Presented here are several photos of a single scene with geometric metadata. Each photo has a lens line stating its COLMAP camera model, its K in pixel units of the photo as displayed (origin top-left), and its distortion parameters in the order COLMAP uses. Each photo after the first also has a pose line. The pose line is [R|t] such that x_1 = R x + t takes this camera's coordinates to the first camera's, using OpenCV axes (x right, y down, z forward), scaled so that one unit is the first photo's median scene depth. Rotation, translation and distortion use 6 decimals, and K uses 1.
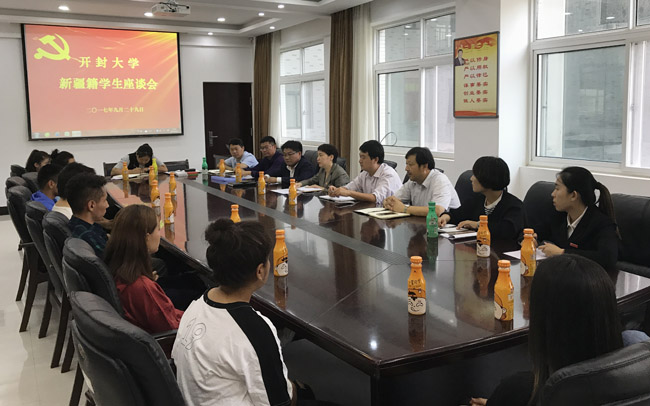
lens RADIAL K [[596.9, 0, 345.8], [0, 596.9, 164.3], [0, 0, 1]] dist [0.039068, -0.013363]
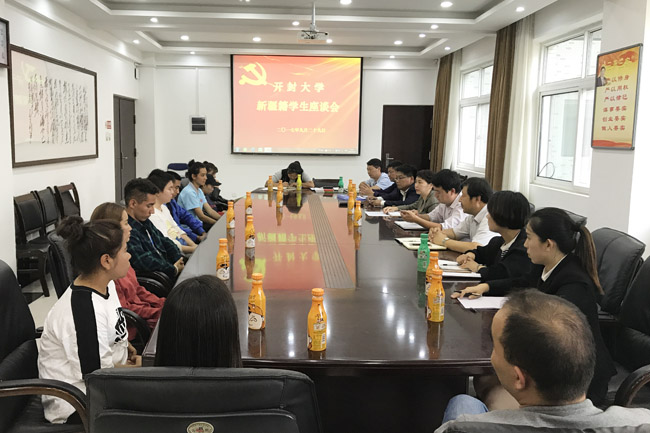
lens RADIAL K [[603.6, 0, 310.5], [0, 603.6, 209.5], [0, 0, 1]] dist [0.040232, 0.000000]
pose [[0.870892, 0.089938, -0.483176, 0.227271], [-0.072904, 0.995878, 0.053967, -0.007397], [0.486038, -0.011774, 0.873858, 0.041856]]
